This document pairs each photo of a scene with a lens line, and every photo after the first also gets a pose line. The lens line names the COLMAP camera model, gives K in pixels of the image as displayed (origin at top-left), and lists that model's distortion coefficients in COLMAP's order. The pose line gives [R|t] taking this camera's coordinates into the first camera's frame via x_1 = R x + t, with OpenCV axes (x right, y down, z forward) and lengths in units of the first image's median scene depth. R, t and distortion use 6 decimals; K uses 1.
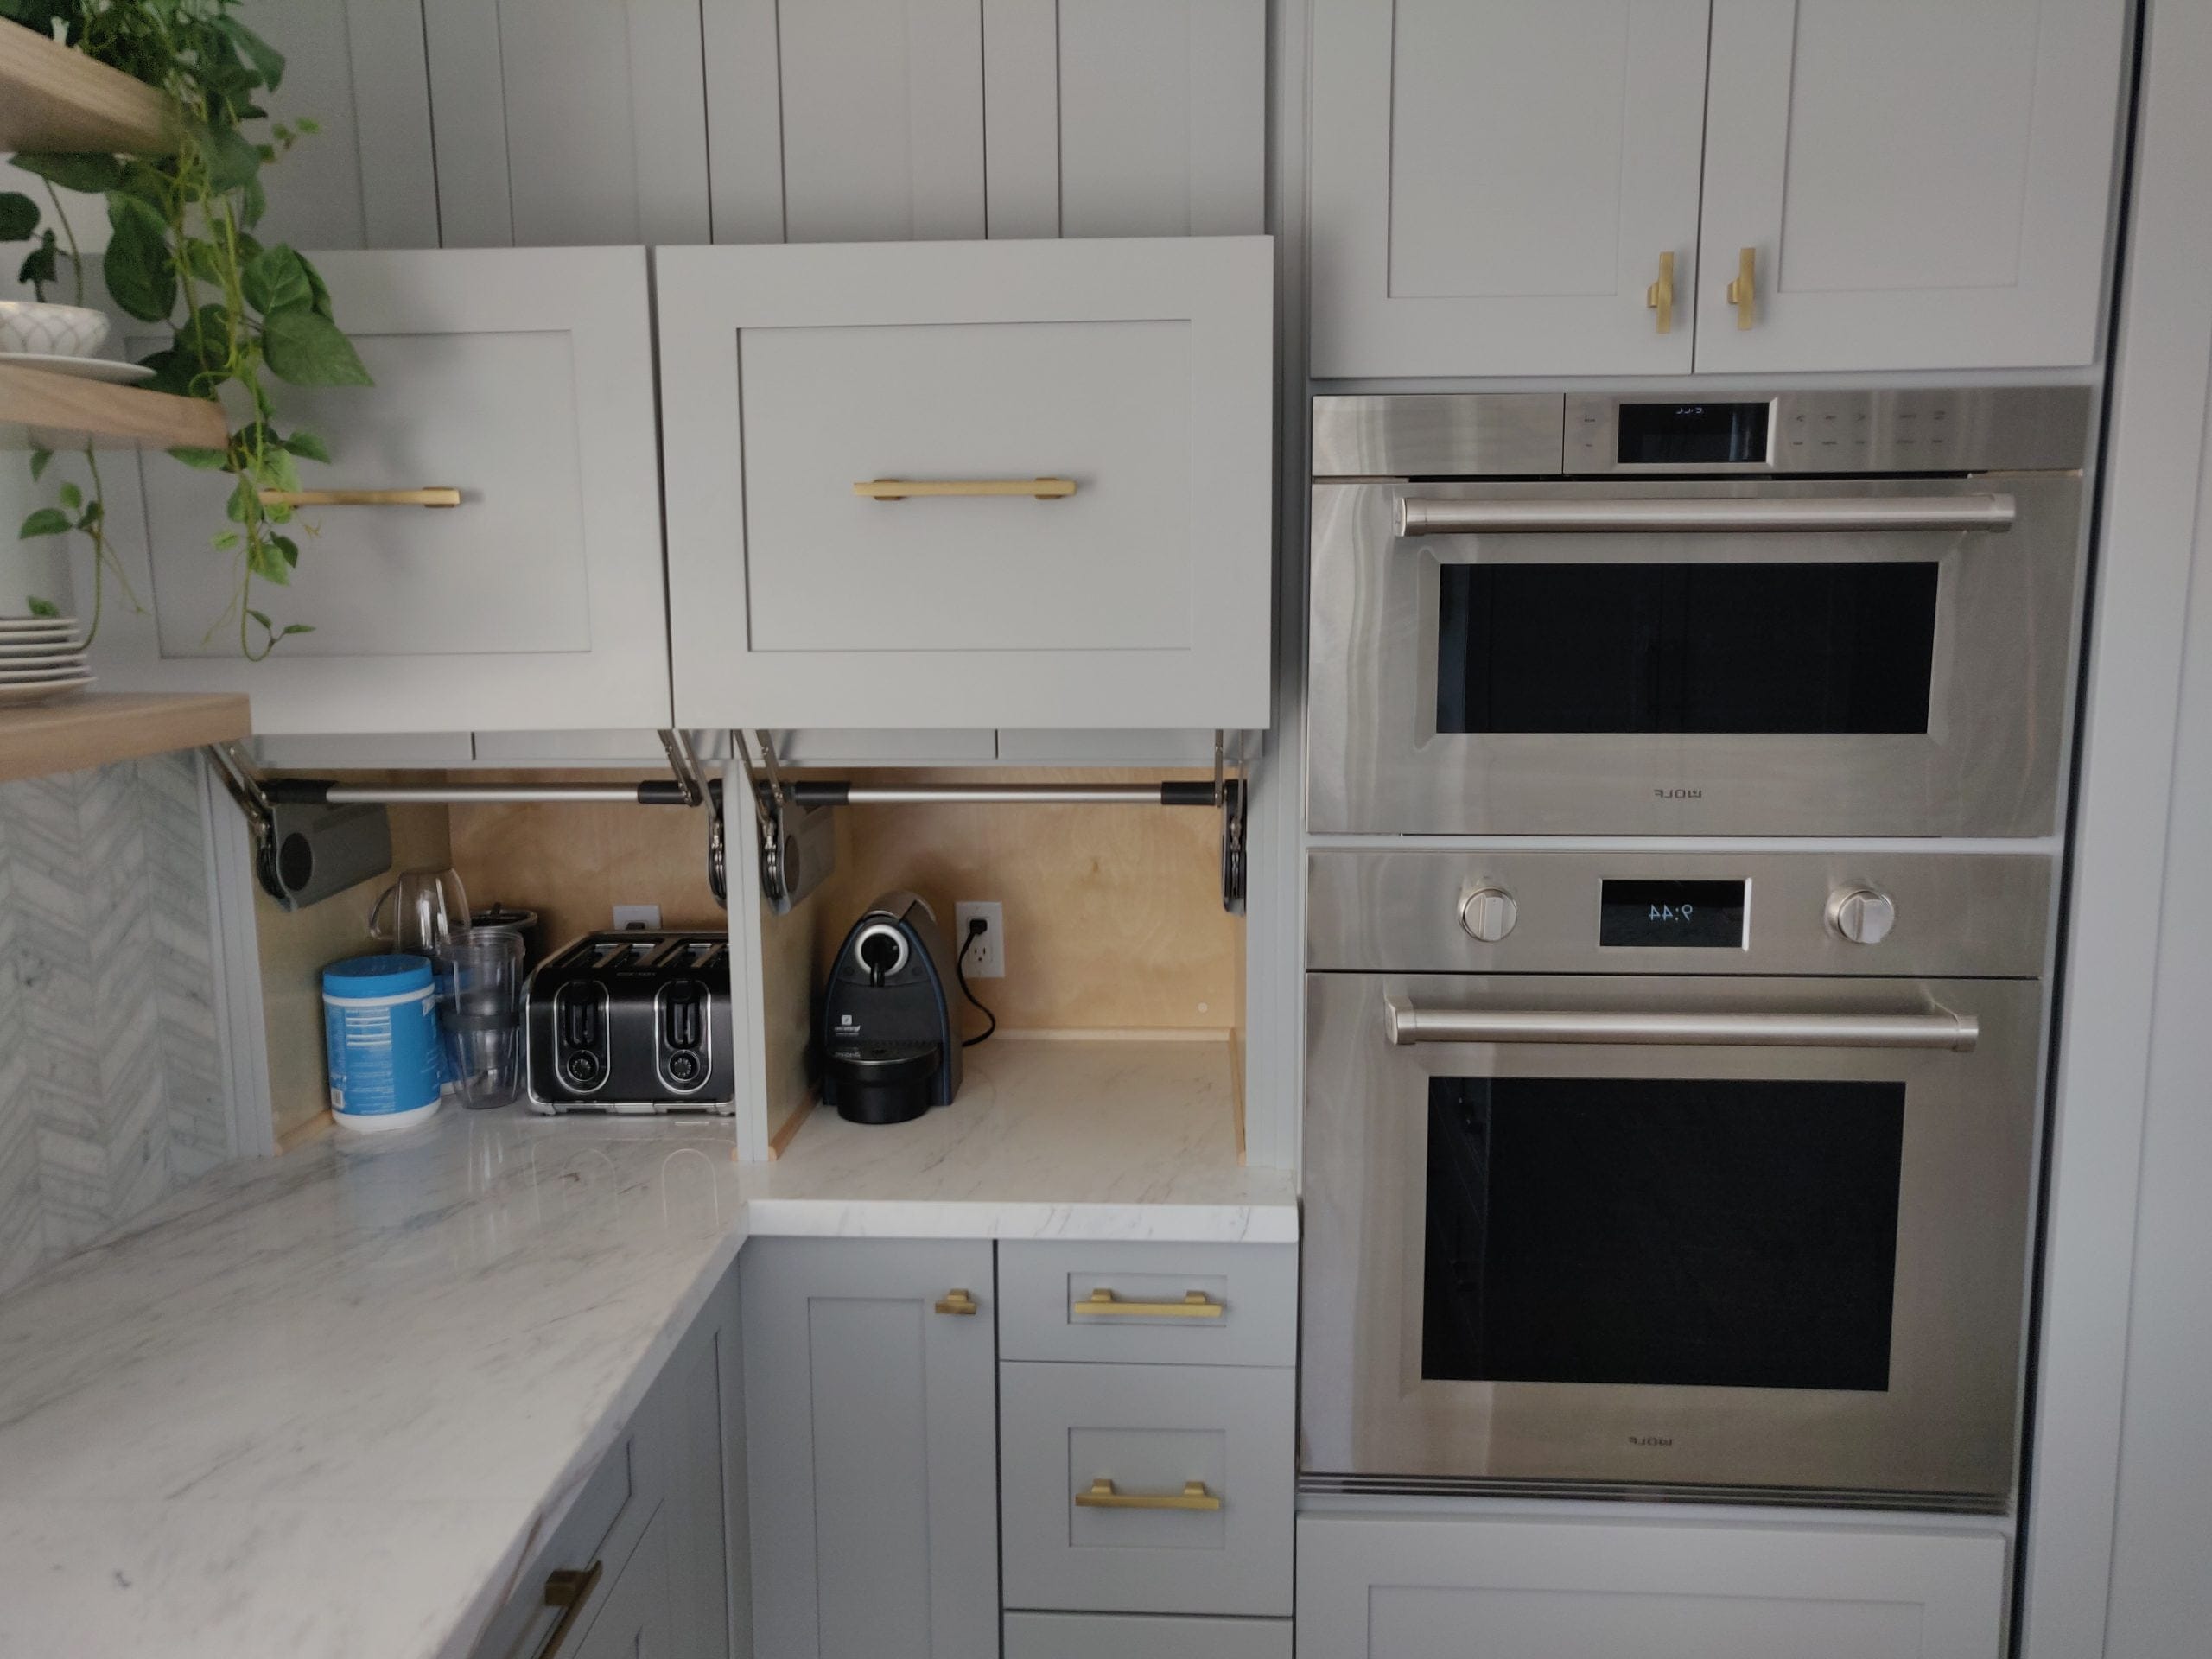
lens RADIAL K [[1715.1, 0, 1098.0], [0, 1715.1, 817.2], [0, 0, 1]] dist [-0.011788, 0.063221]
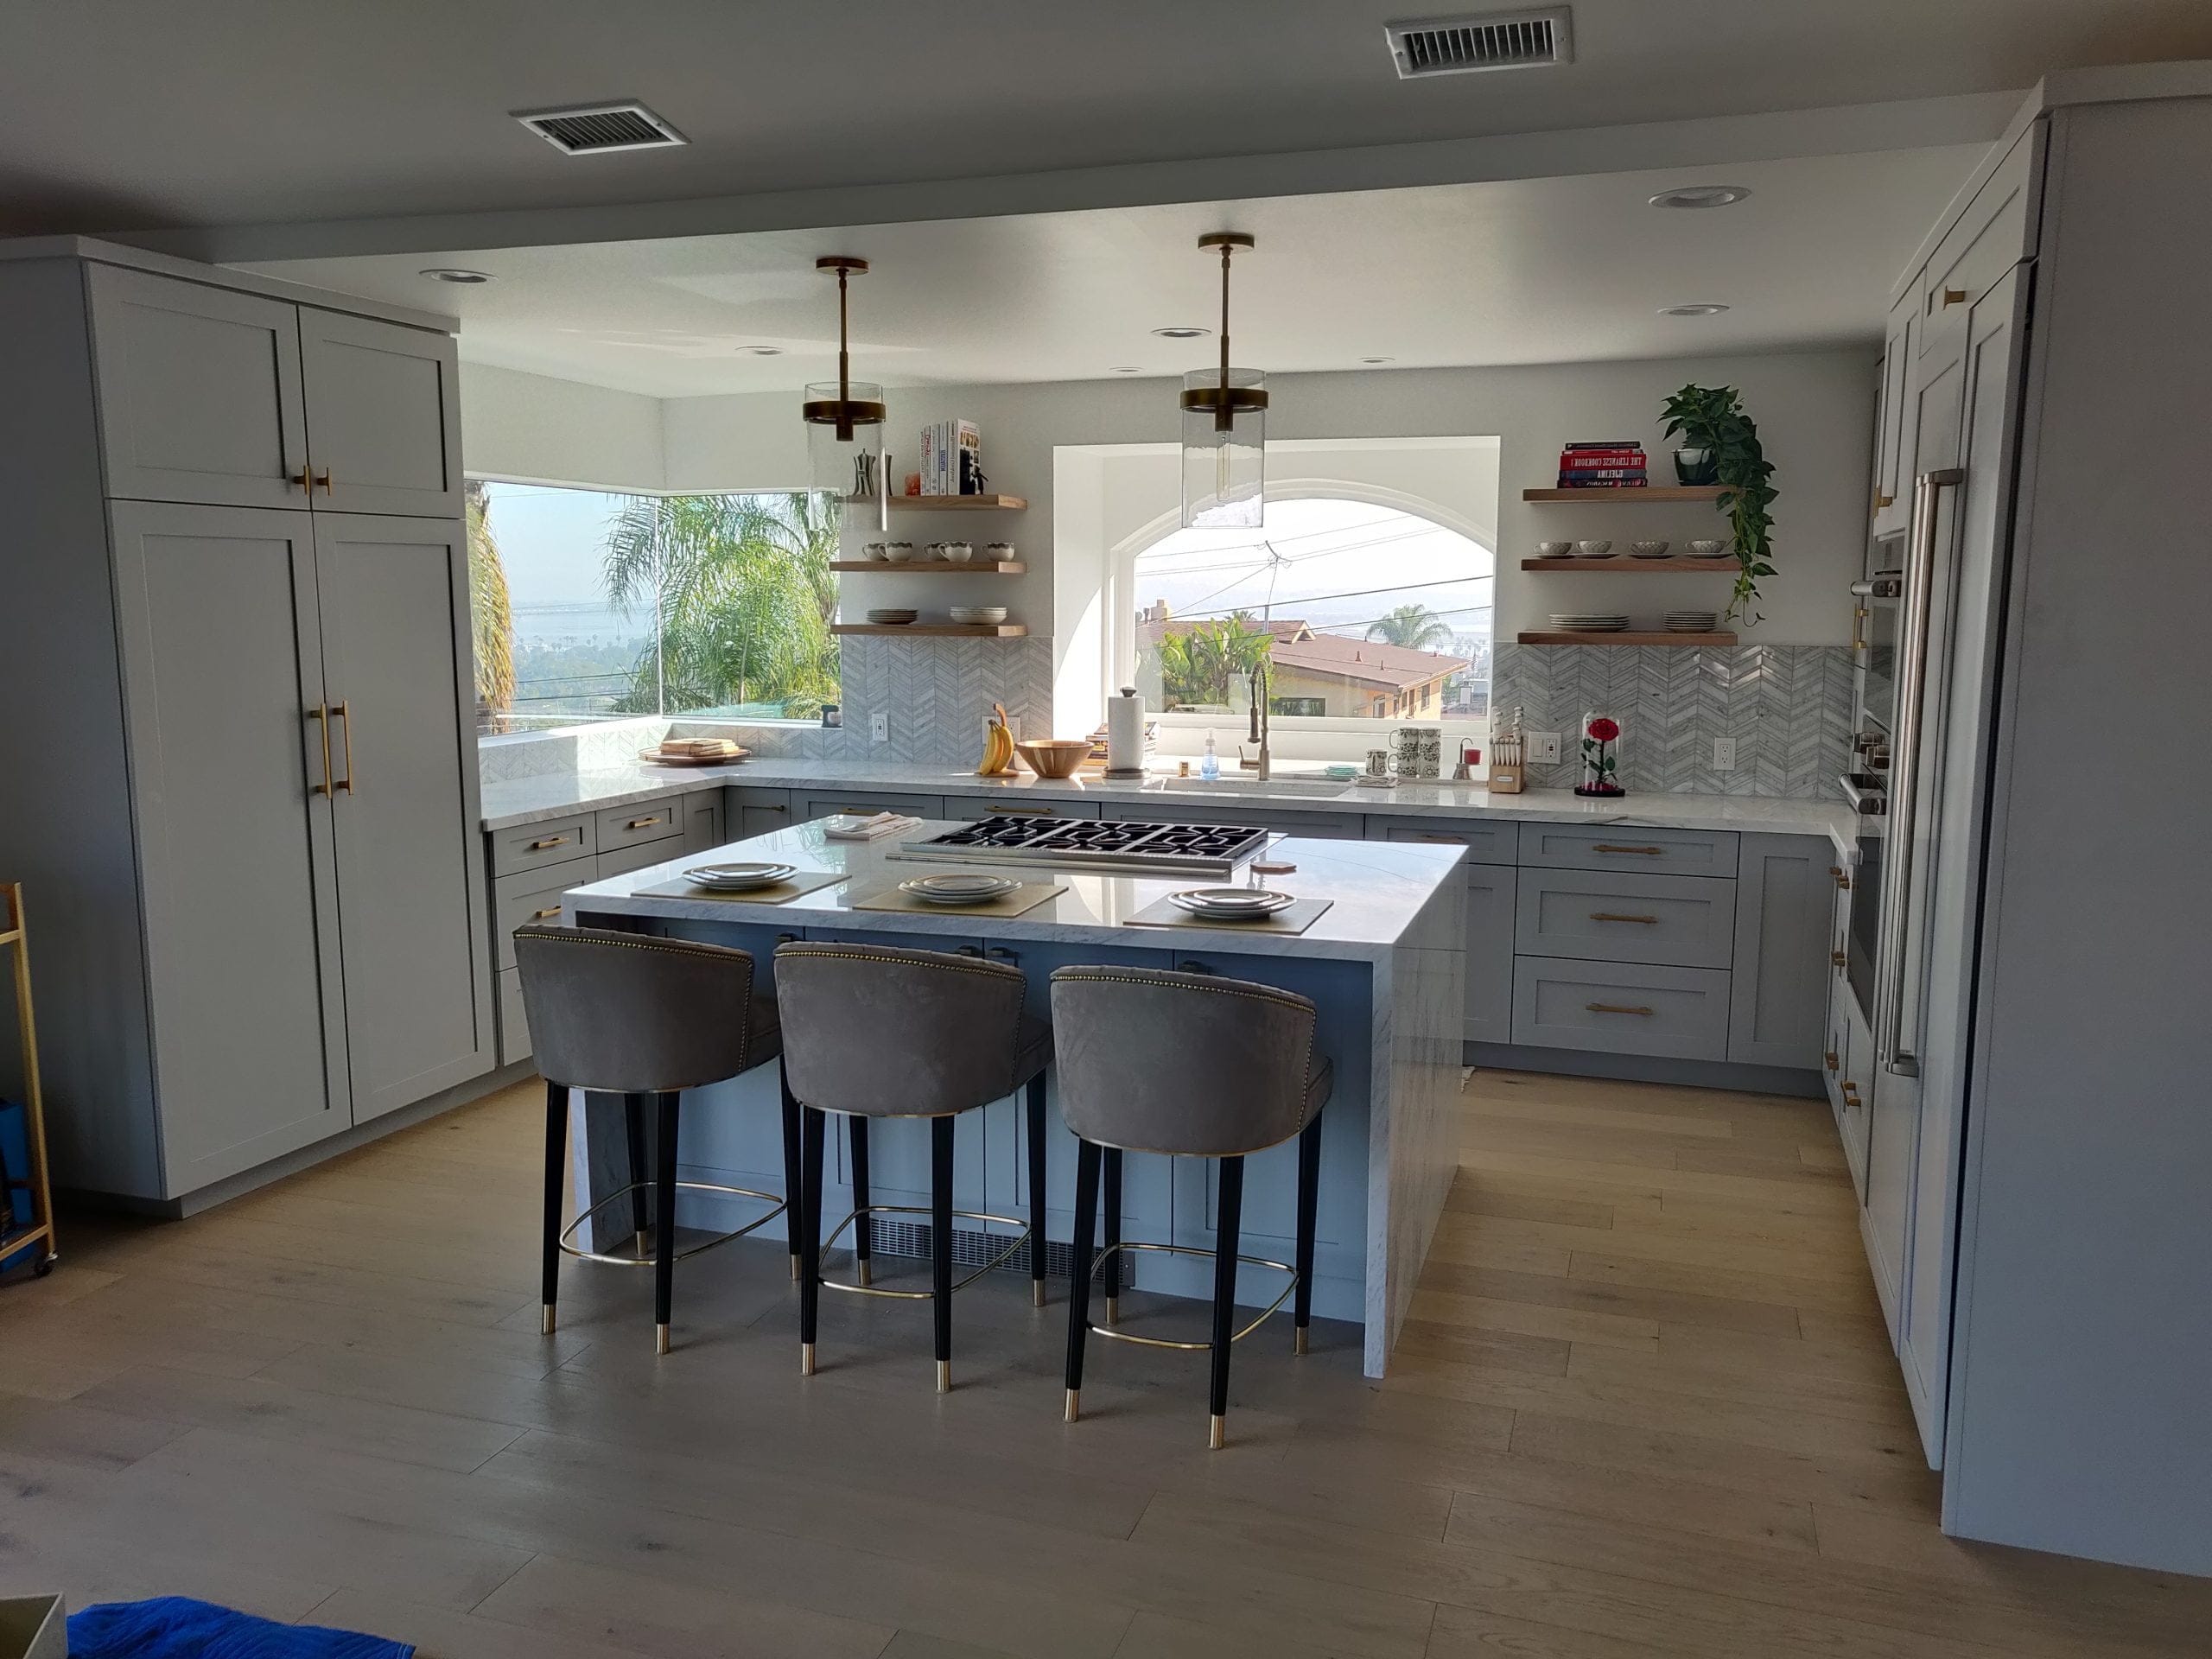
lens RADIAL K [[1715.1, 0, 1112.5], [0, 1715.1, 839.0], [0, 0, 1]] dist [-0.011788, 0.063221]
pose [[-0.267447, 0.141907, -0.953066, 3.063368], [-0.141419, 0.972605, 0.184500, -0.116793], [0.953138, 0.184126, -0.240052, 0.588385]]
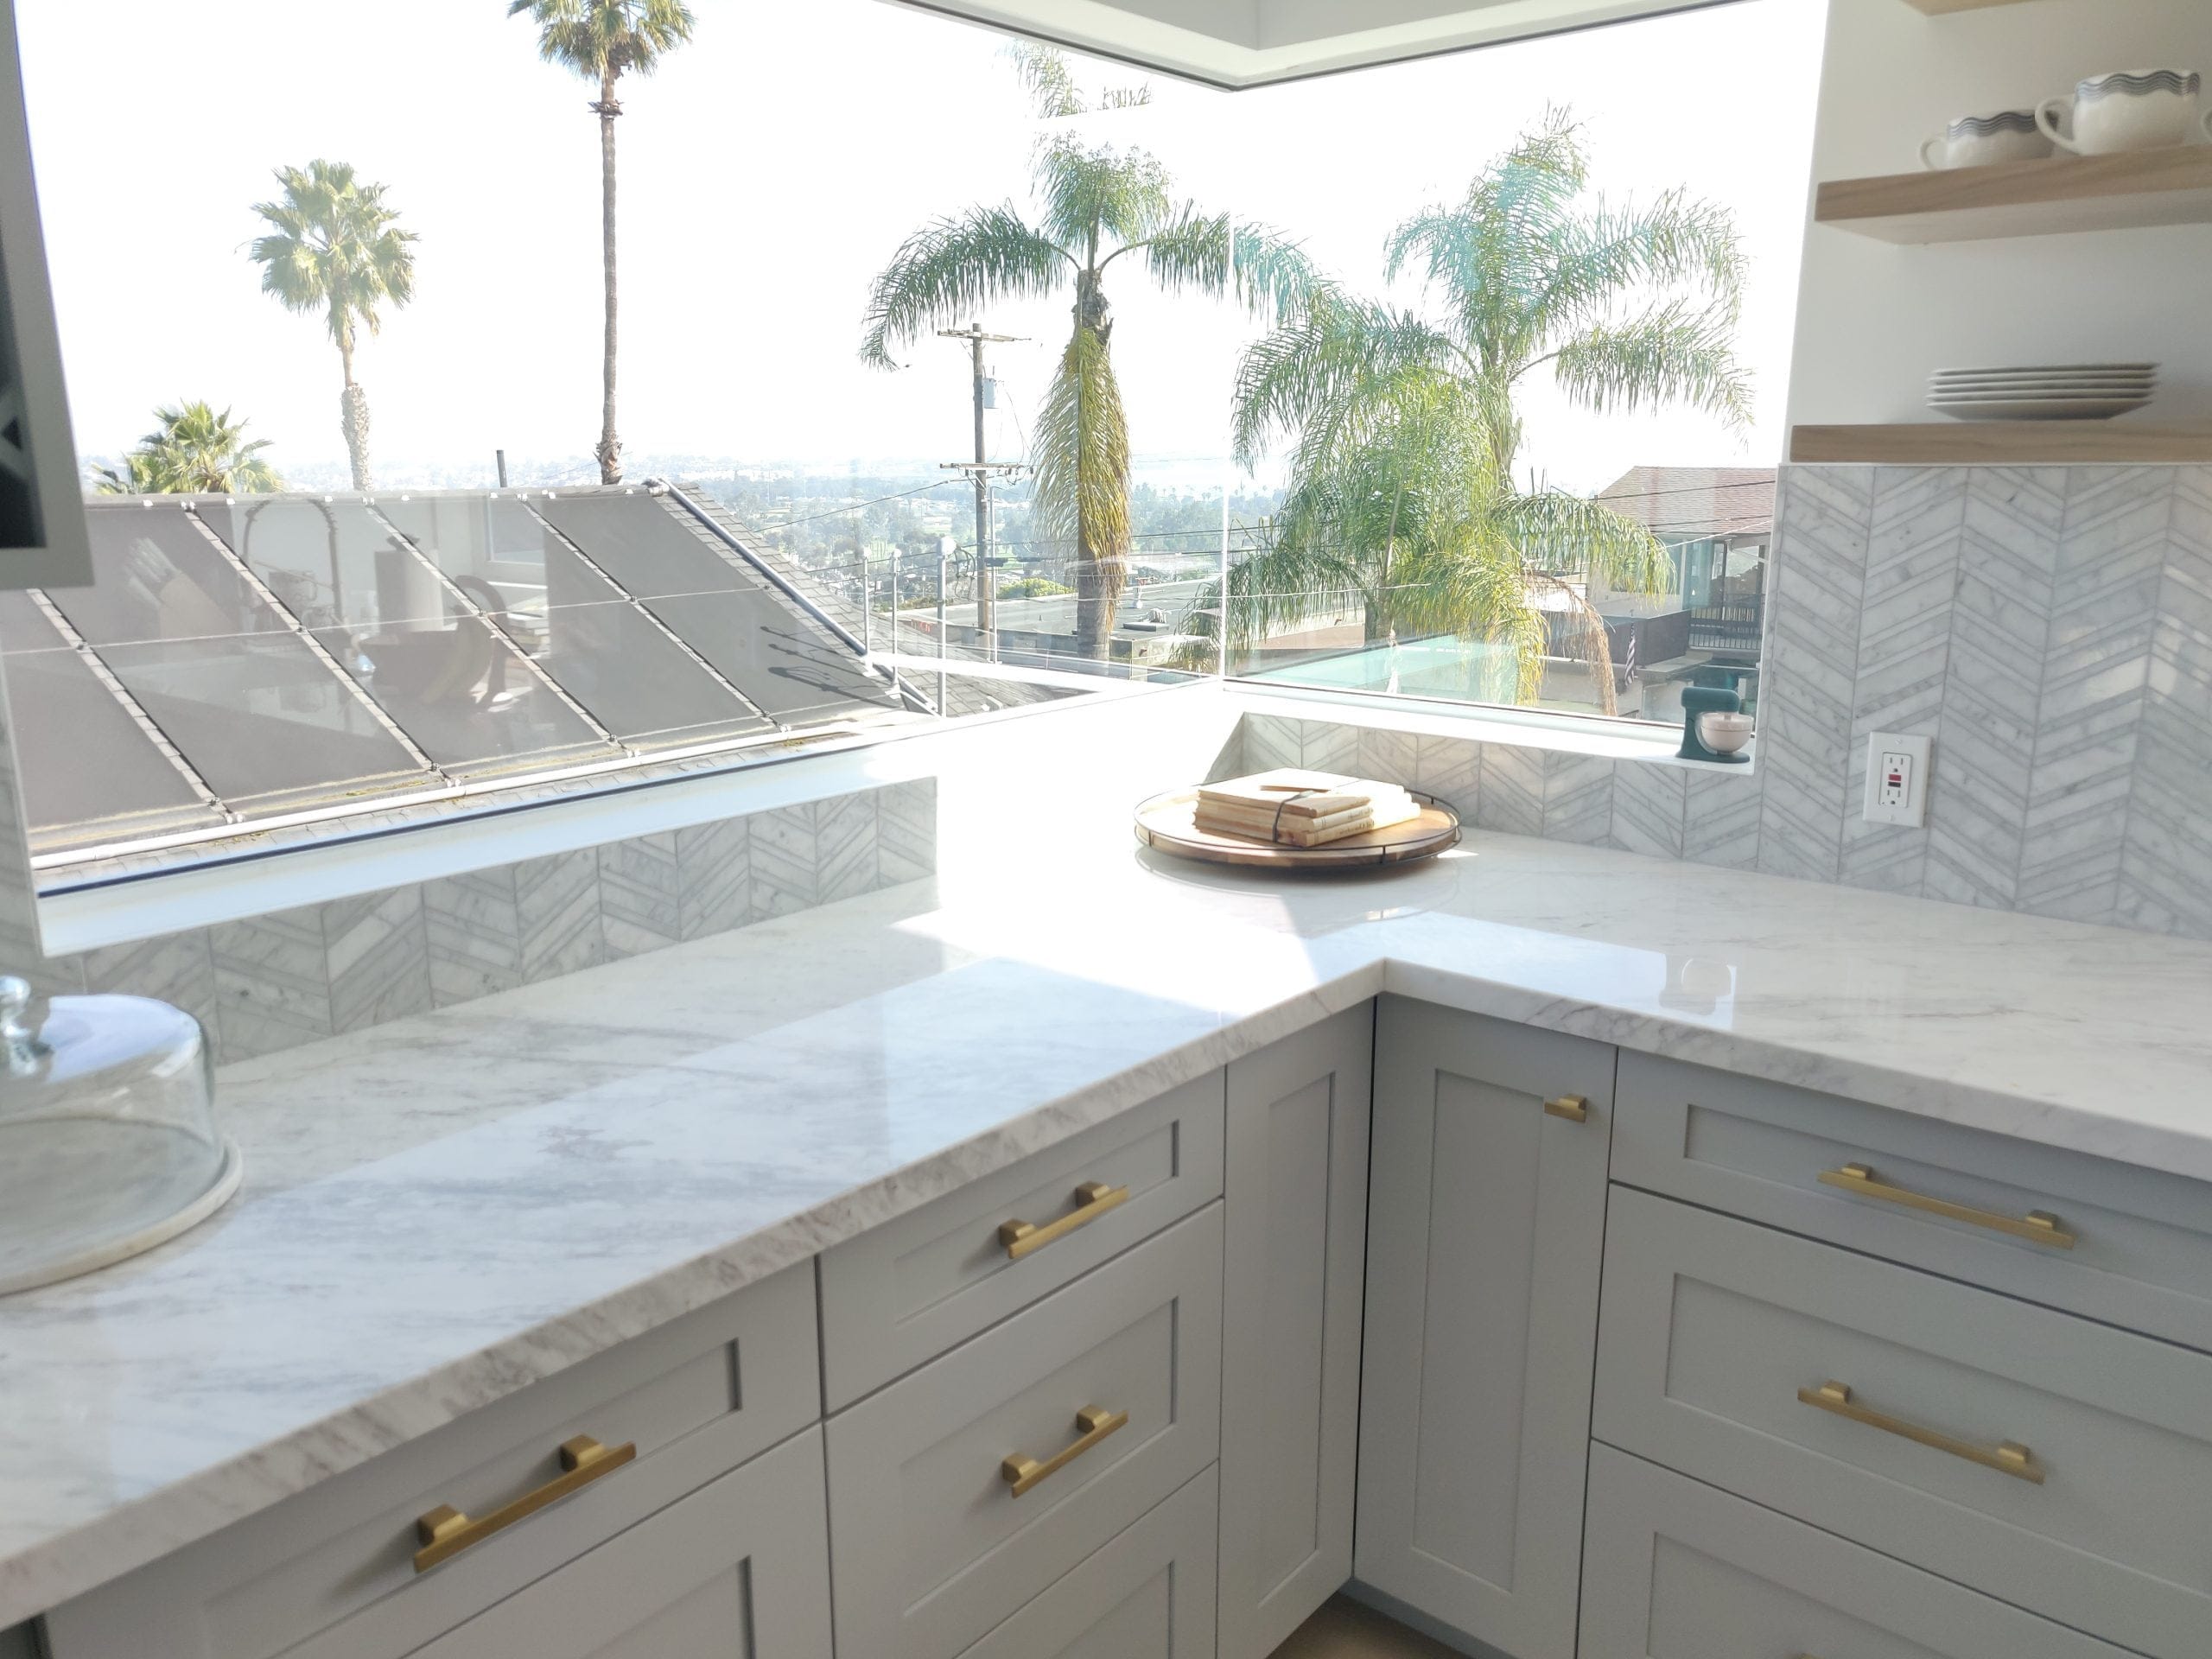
lens RADIAL K [[1715.1, 0, 1083.9], [0, 1715.1, 821.0], [0, 0, 1]] dist [-0.011788, 0.063221]
pose [[-0.606064, 0.178657, -0.775092, 0.623066], [-0.110505, 0.946088, 0.304478, 0.171333], [0.787702, 0.270185, -0.553647, -0.721146]]
